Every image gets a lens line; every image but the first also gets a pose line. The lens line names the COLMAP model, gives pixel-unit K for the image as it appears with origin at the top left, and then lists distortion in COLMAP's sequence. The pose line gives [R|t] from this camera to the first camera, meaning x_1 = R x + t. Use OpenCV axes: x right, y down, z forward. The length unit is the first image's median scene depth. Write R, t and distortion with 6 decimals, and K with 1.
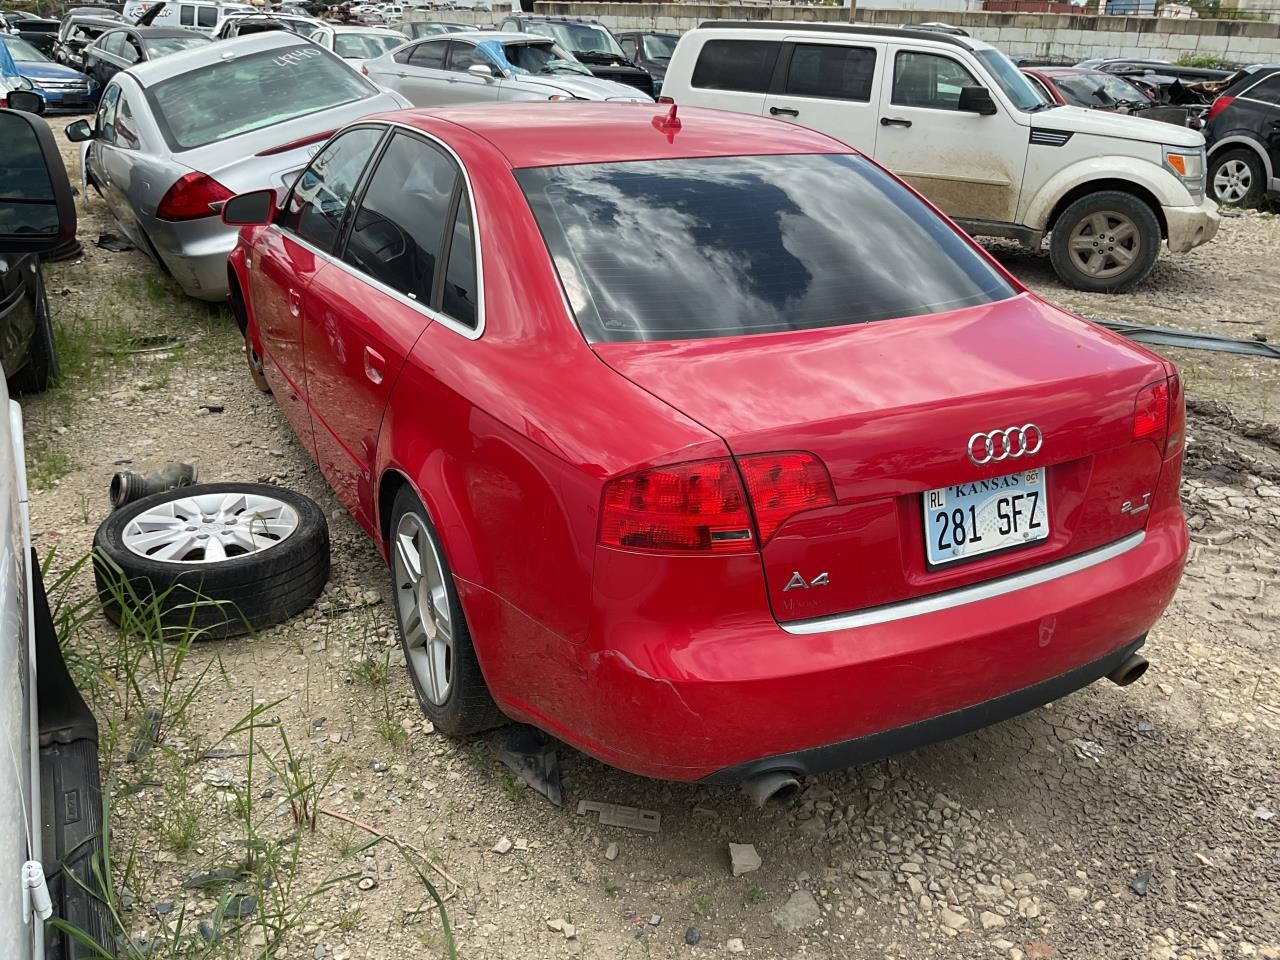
lens RADIAL K [[1083.9, 0, 640.0], [0, 1083.9, 479.1], [0, 0, 1]] dist [-0.004721, -0.002173]
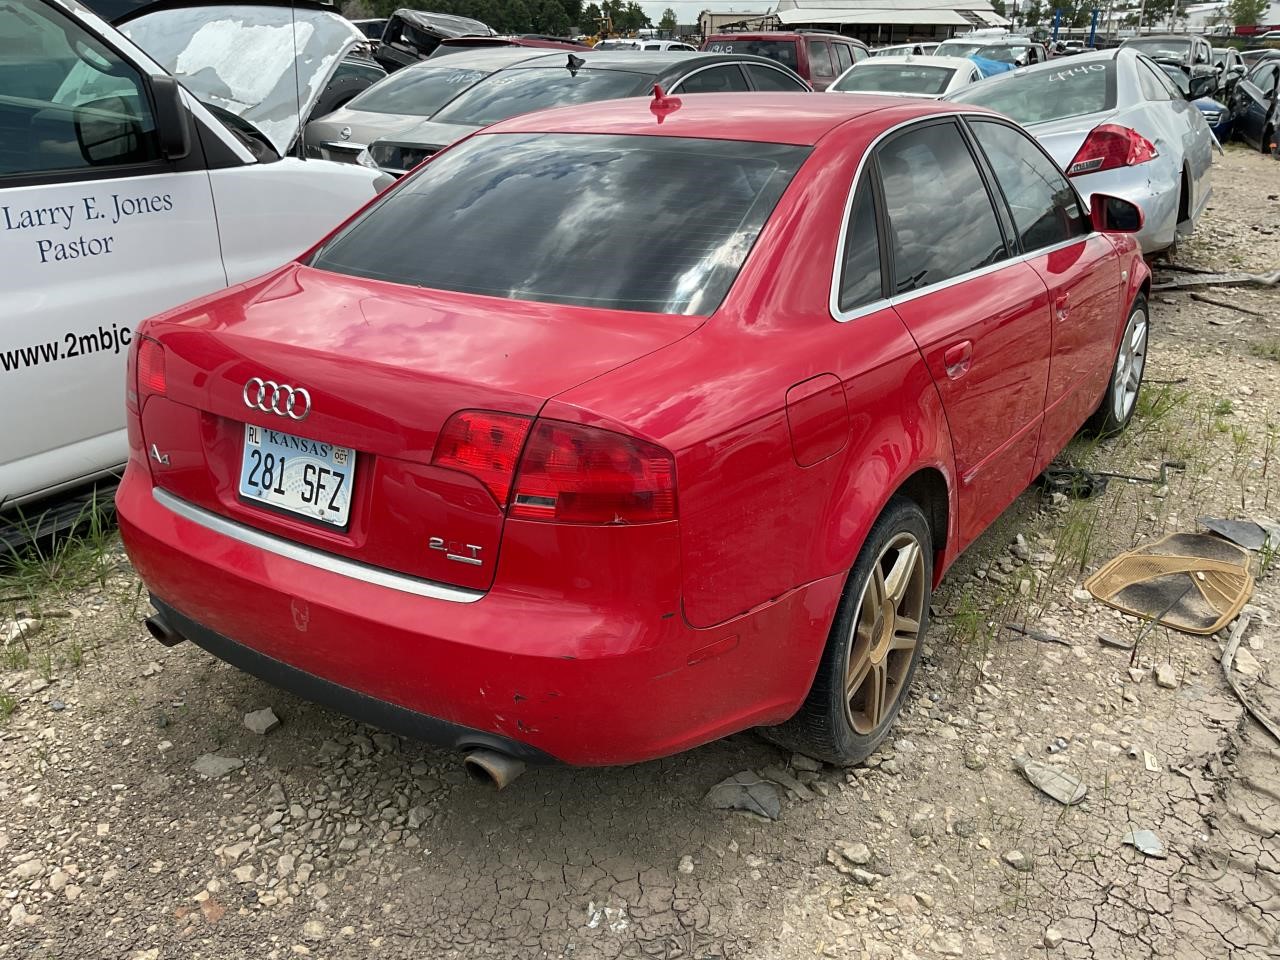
lens RADIAL K [[1083.9, 0, 640.0], [0, 1083.9, 480.6], [0, 0, 1]] dist [-0.004721, -0.002173]
pose [[0.459478, 0.279663, -0.843011, 1.284586], [-0.310844, 0.939744, 0.142330, -0.196899], [0.832019, 0.196647, 0.518724, 0.743861]]
